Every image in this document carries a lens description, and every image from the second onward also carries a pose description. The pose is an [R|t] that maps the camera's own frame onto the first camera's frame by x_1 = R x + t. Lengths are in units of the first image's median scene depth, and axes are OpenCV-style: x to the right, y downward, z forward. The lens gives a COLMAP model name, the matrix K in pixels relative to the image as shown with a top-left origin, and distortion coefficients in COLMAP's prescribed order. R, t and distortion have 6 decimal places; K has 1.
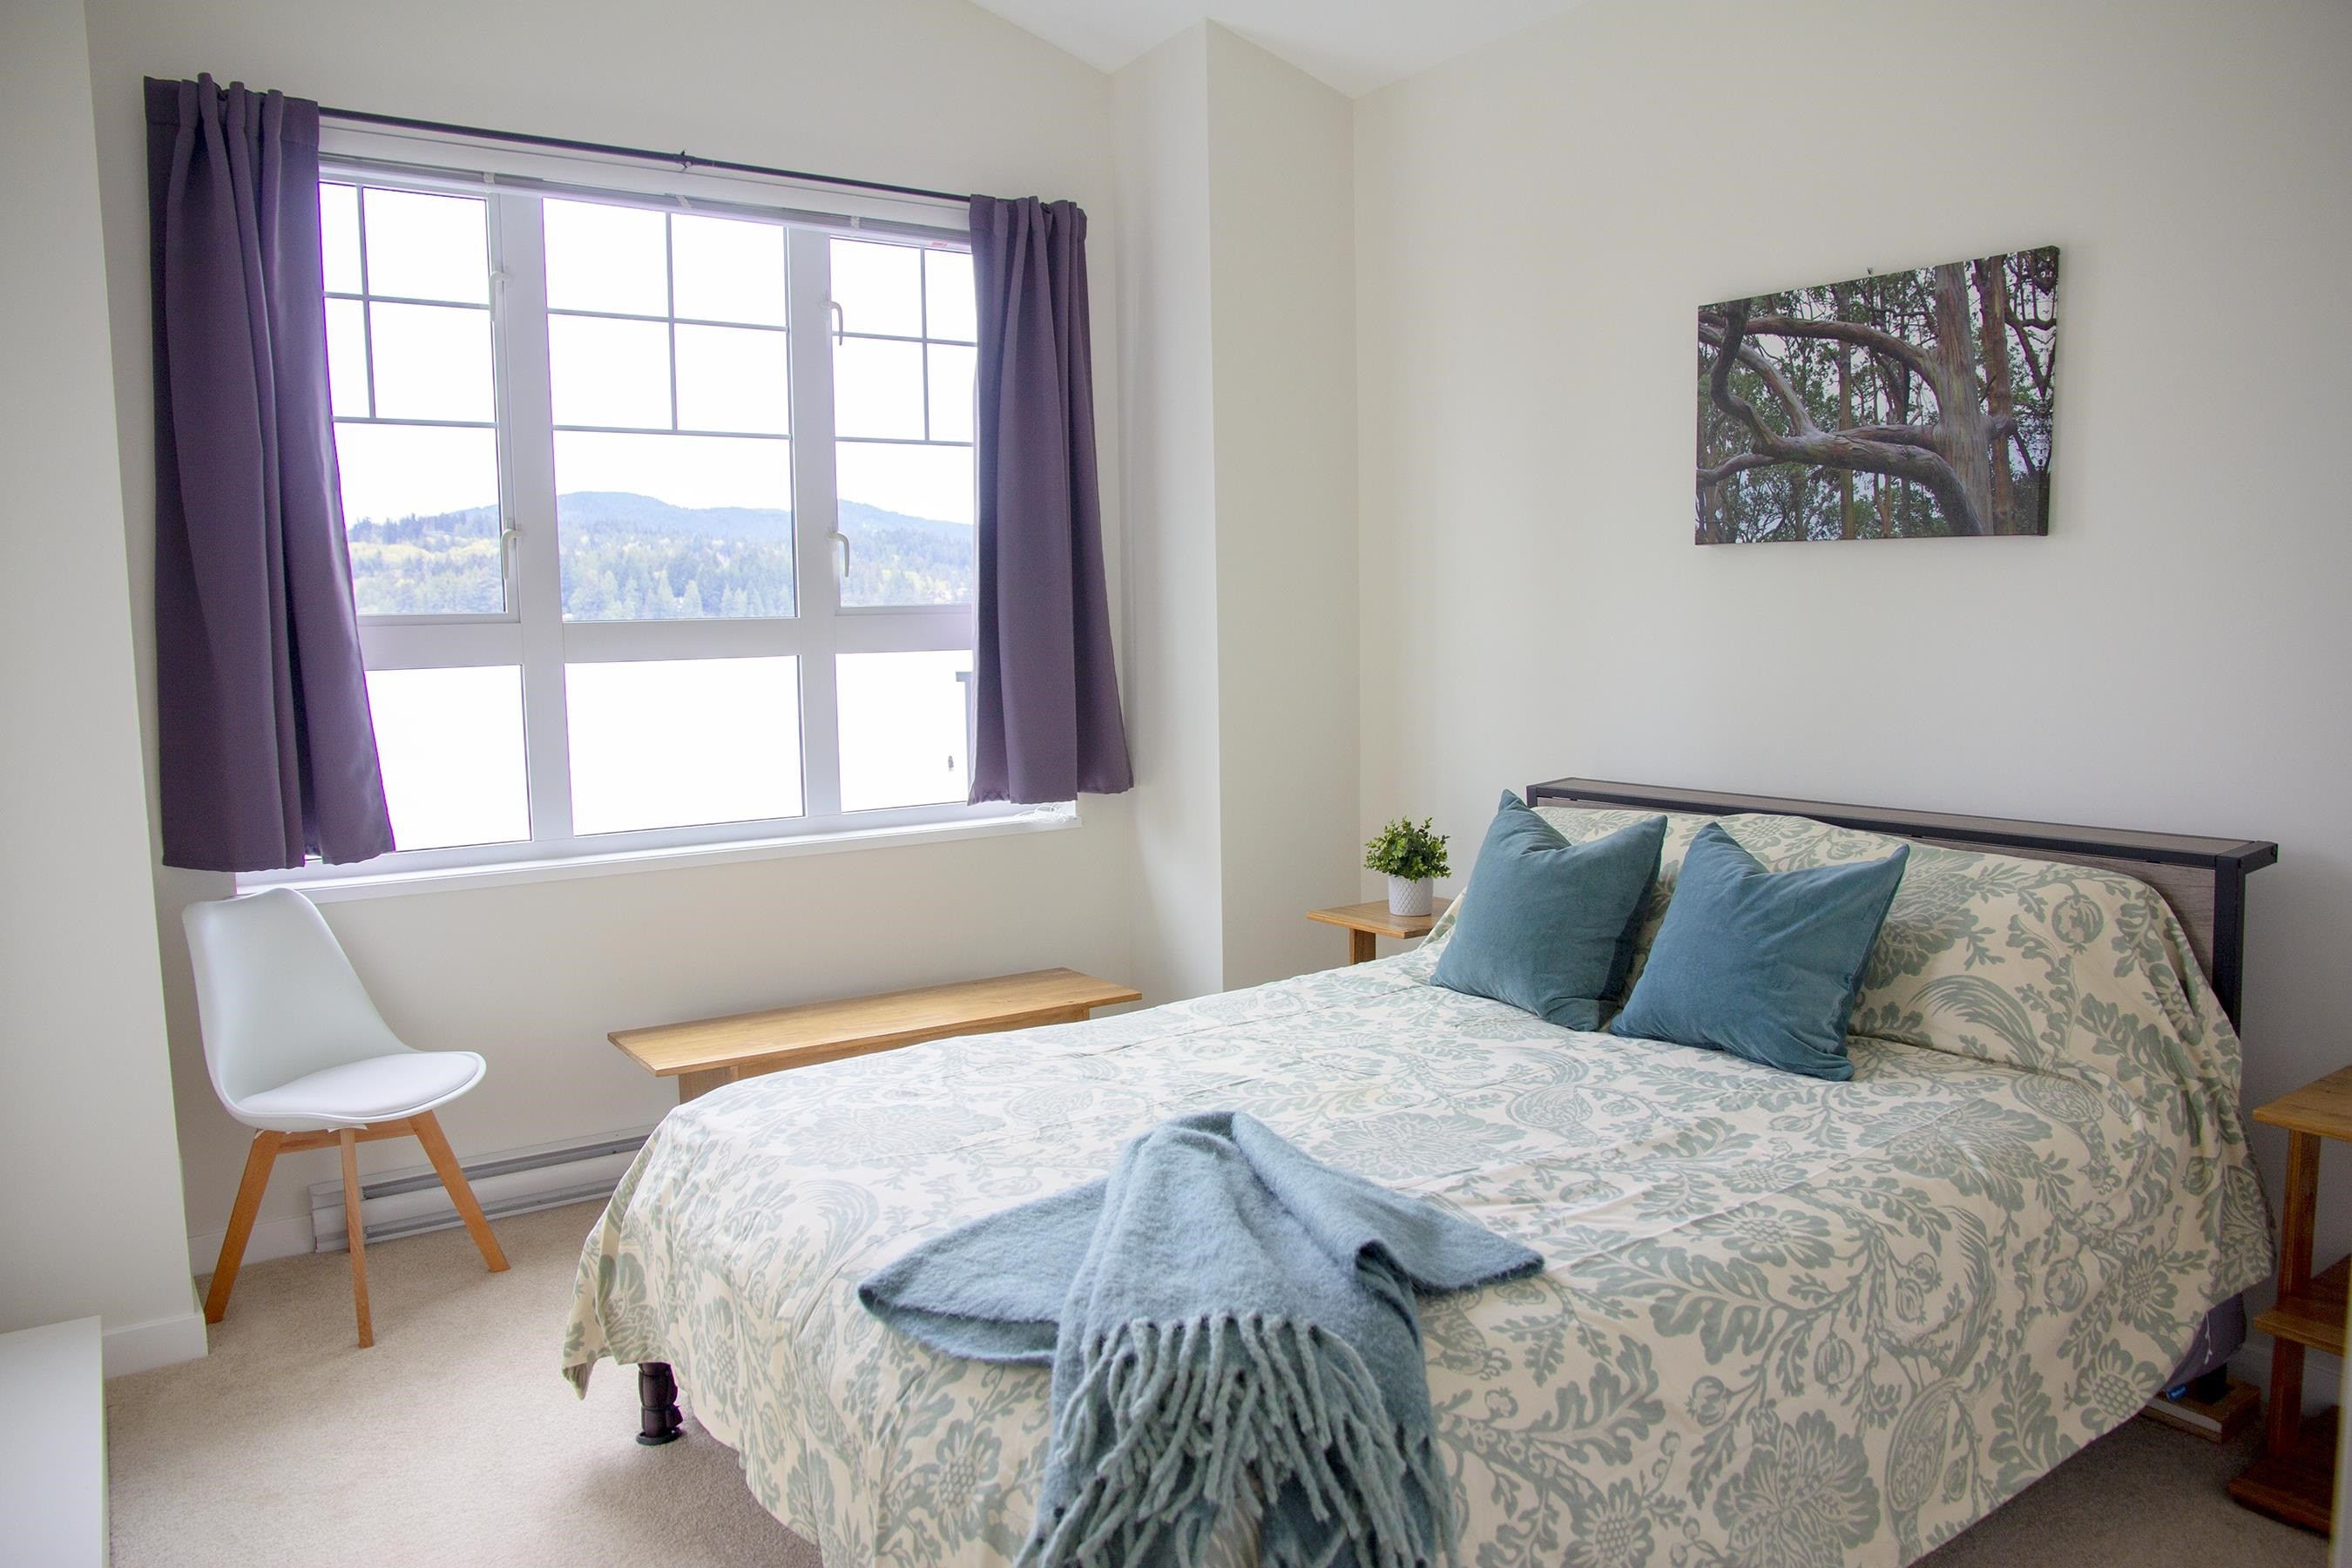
lens RADIAL K [[1695.1, 0, 1185.7], [0, 1695.1, 794.3], [0, 0, 1]] dist [-0.102621, 0.093799]
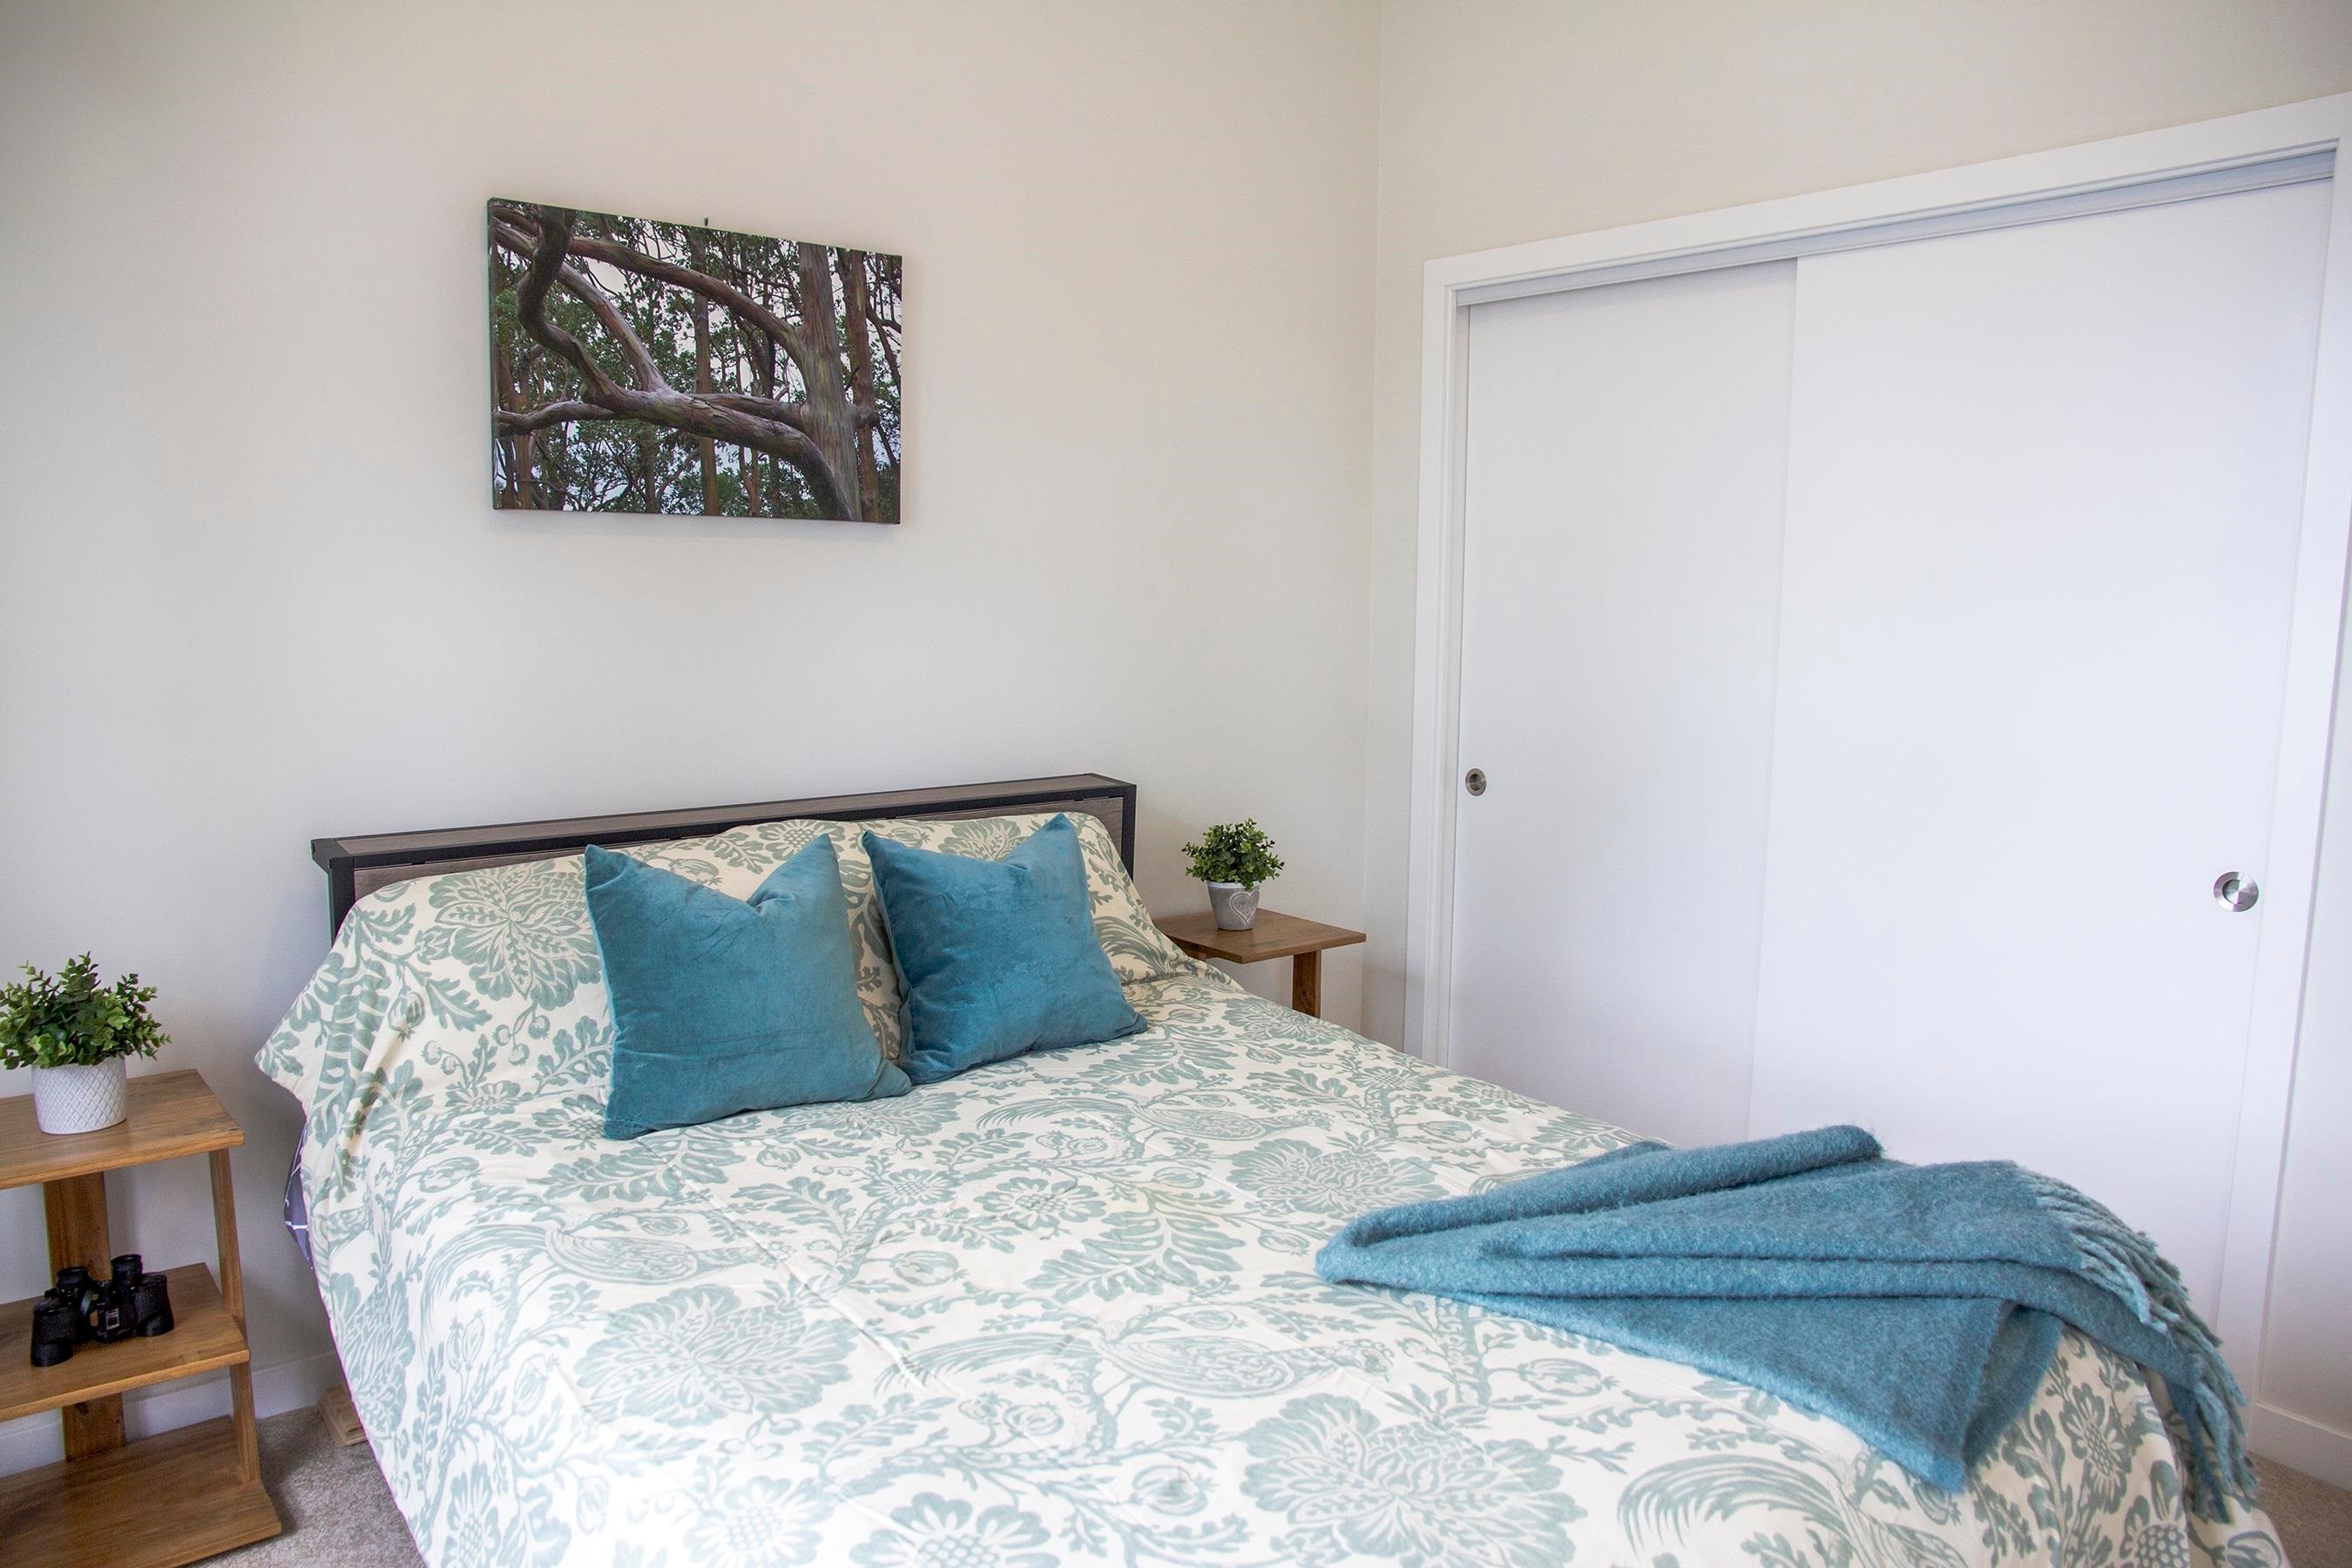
lens RADIAL K [[1695.1, 0, 1185.7], [0, 1695.1, 794.3], [0, 0, 1]] dist [-0.102621, 0.093799]
pose [[-0.081318, -0.107457, 0.990879, -0.563485], [0.103584, 0.987876, 0.115632, -0.085019], [-0.991291, 0.112042, -0.069201, 0.856887]]
